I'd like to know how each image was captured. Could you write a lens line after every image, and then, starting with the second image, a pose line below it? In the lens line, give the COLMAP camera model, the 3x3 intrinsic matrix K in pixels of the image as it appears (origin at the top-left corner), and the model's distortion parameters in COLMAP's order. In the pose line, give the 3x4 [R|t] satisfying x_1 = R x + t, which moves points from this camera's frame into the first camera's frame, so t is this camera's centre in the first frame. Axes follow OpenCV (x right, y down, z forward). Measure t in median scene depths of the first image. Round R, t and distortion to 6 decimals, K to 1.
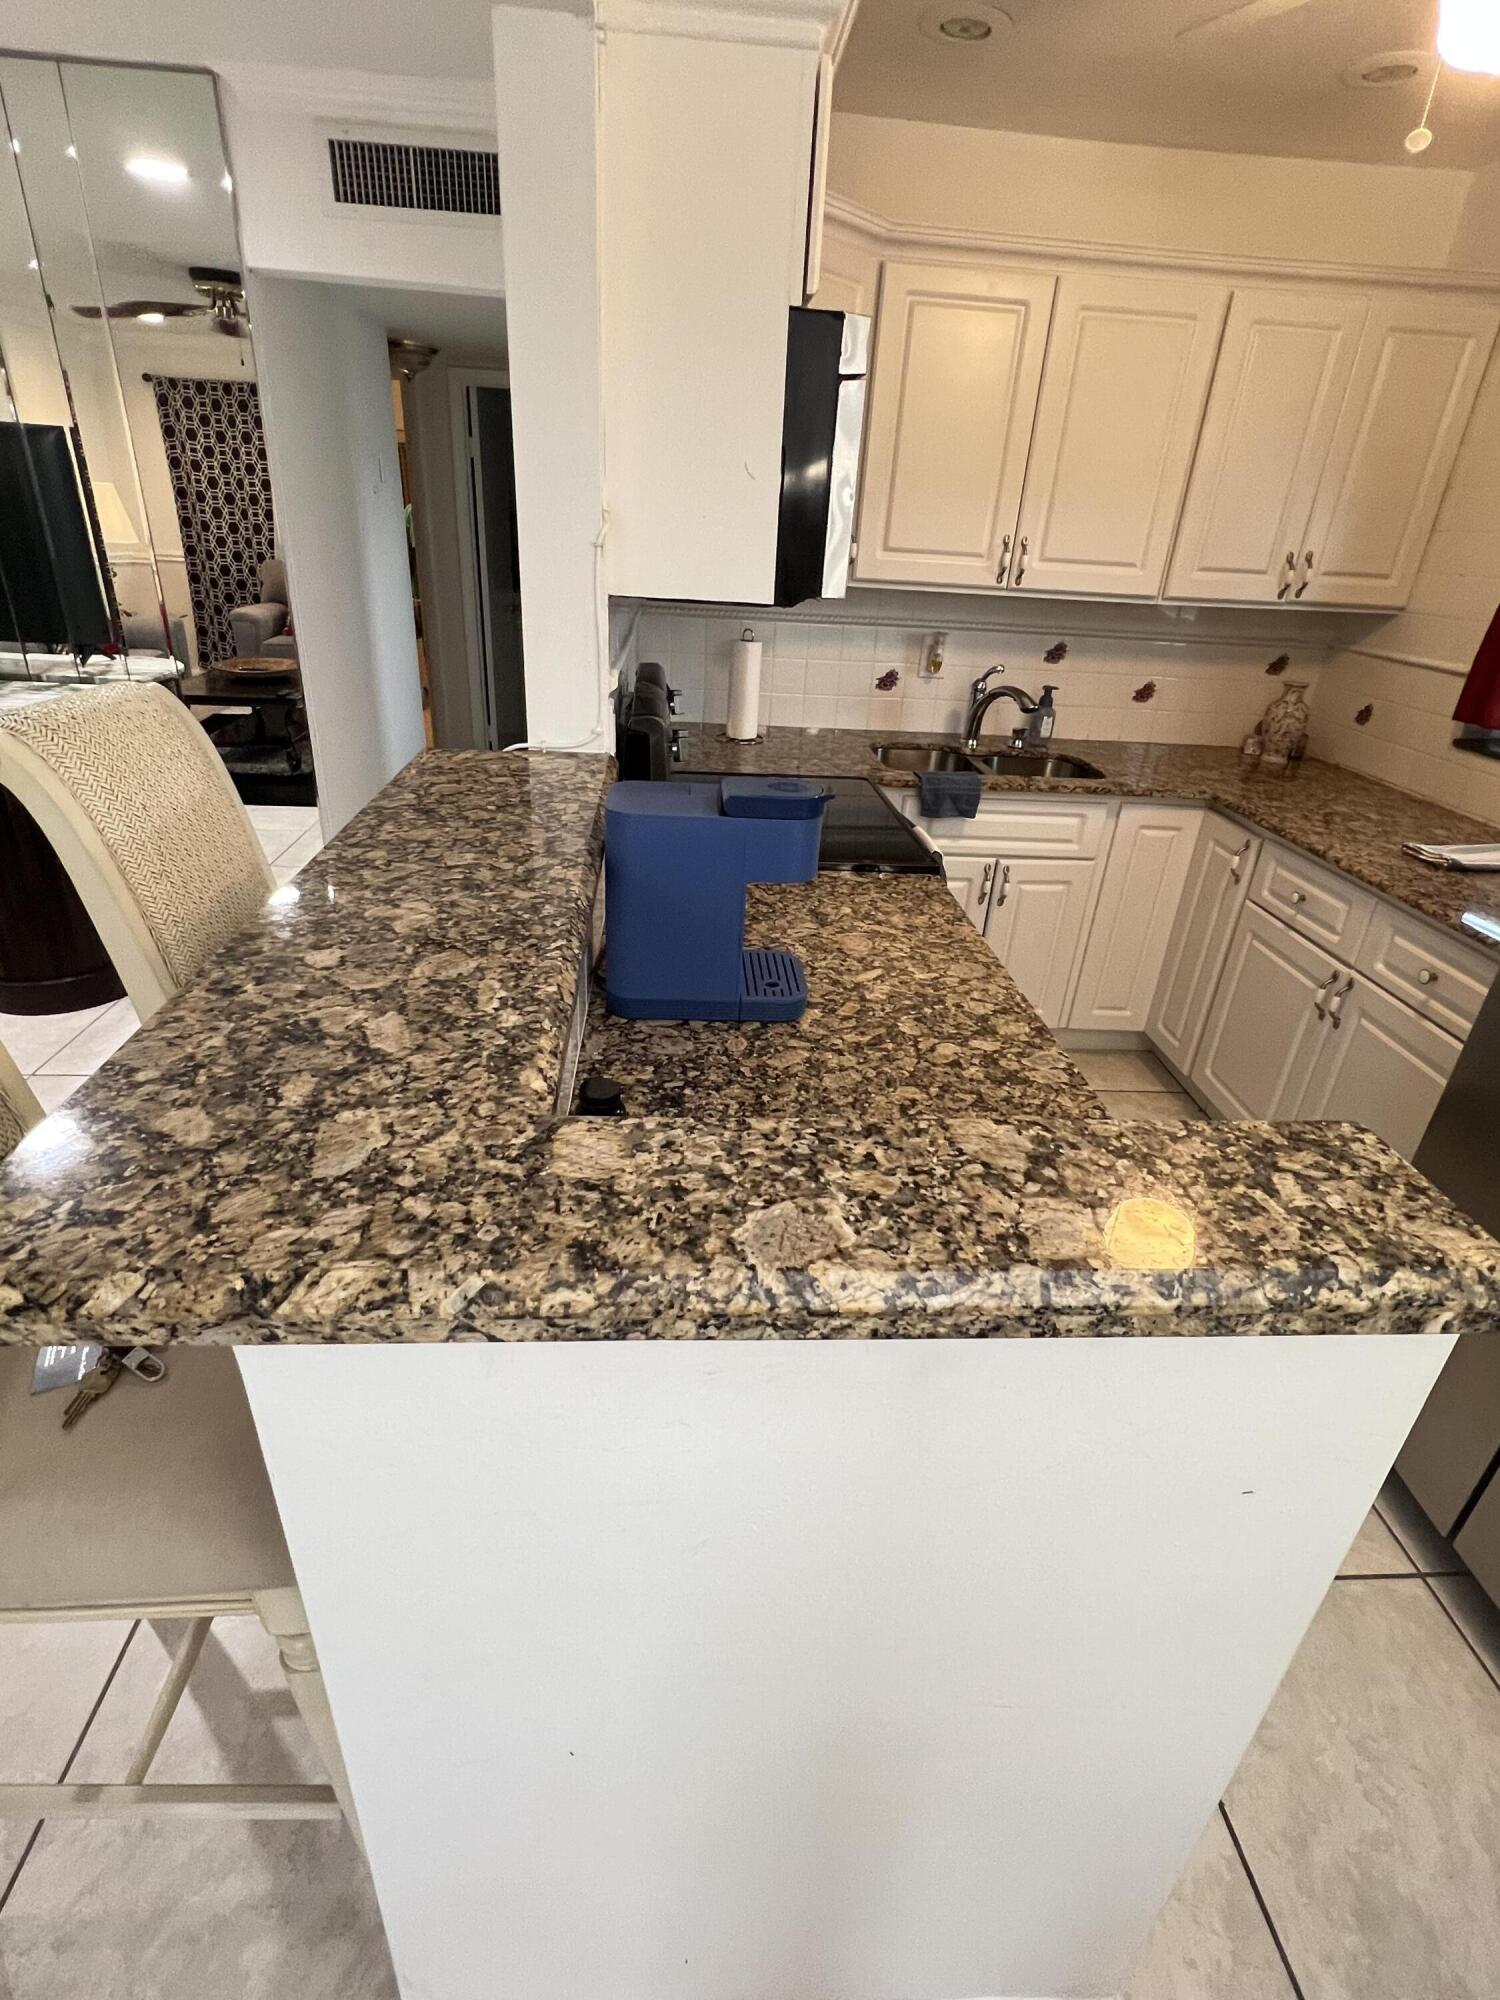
lens RADIAL K [[955.2, 0, 752.6], [0, 955.2, 997.6], [0, 0, 1]] dist [-0.003174, -0.000273]
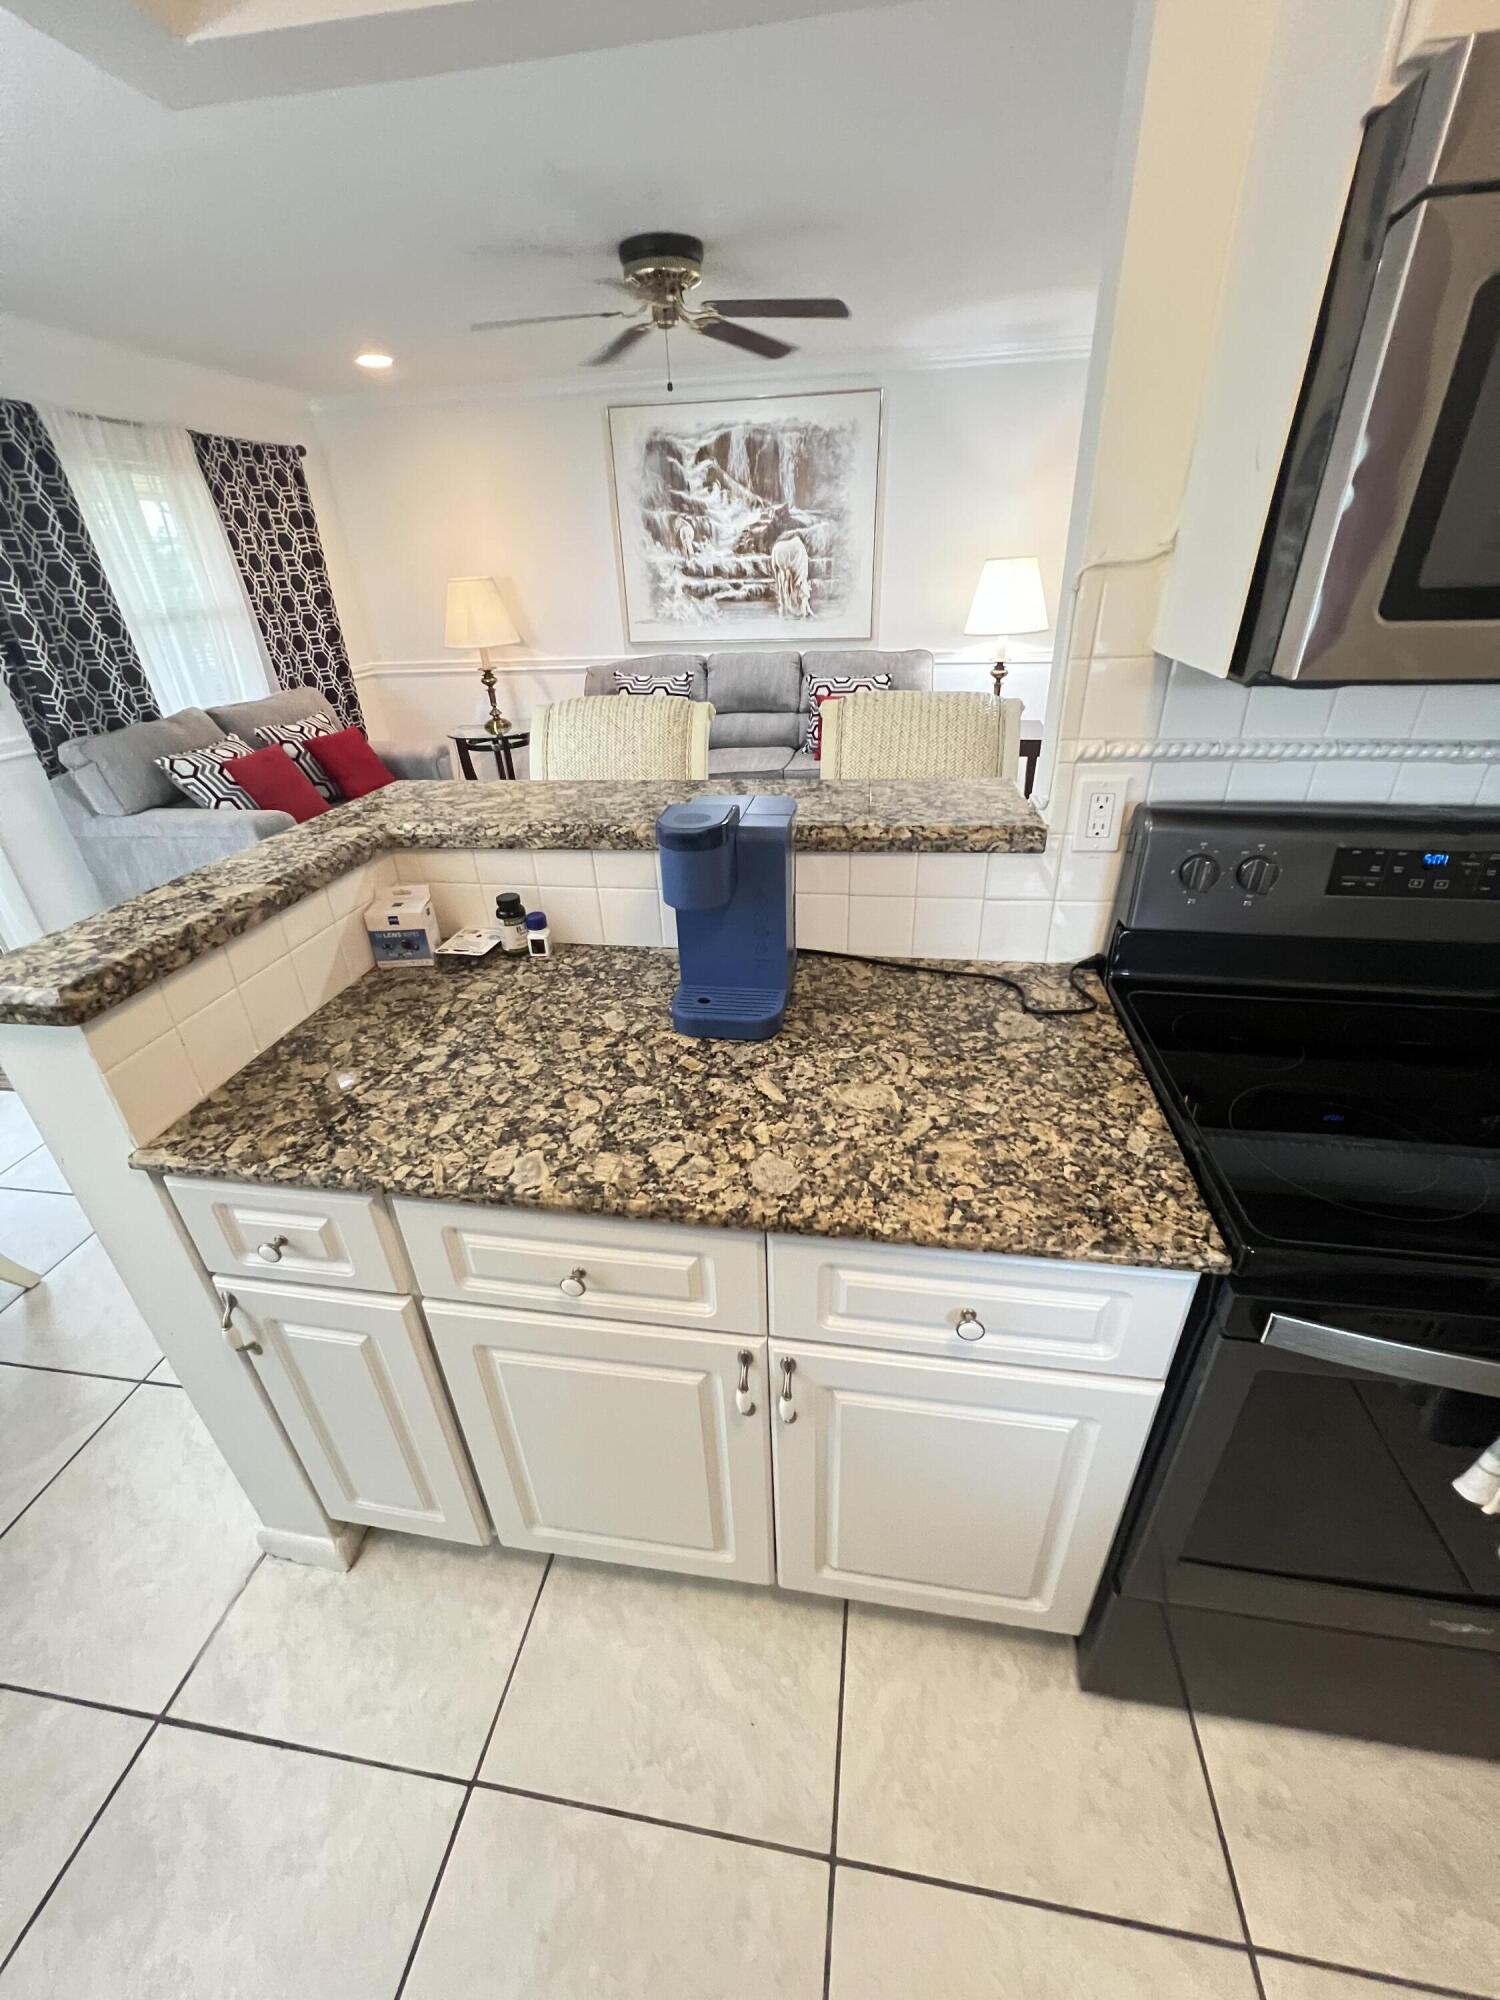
lens RADIAL K [[797.9, 0, 752.8], [0, 797.9, 1000.0], [0, 0, 1]] dist [-0.000061, -0.000043]
pose [[-0.222505, 0.424640, -0.877595, 0.586459], [-0.418579, 0.771363, 0.479364, -0.344602], [0.880502, 0.474003, 0.006113, 0.768861]]
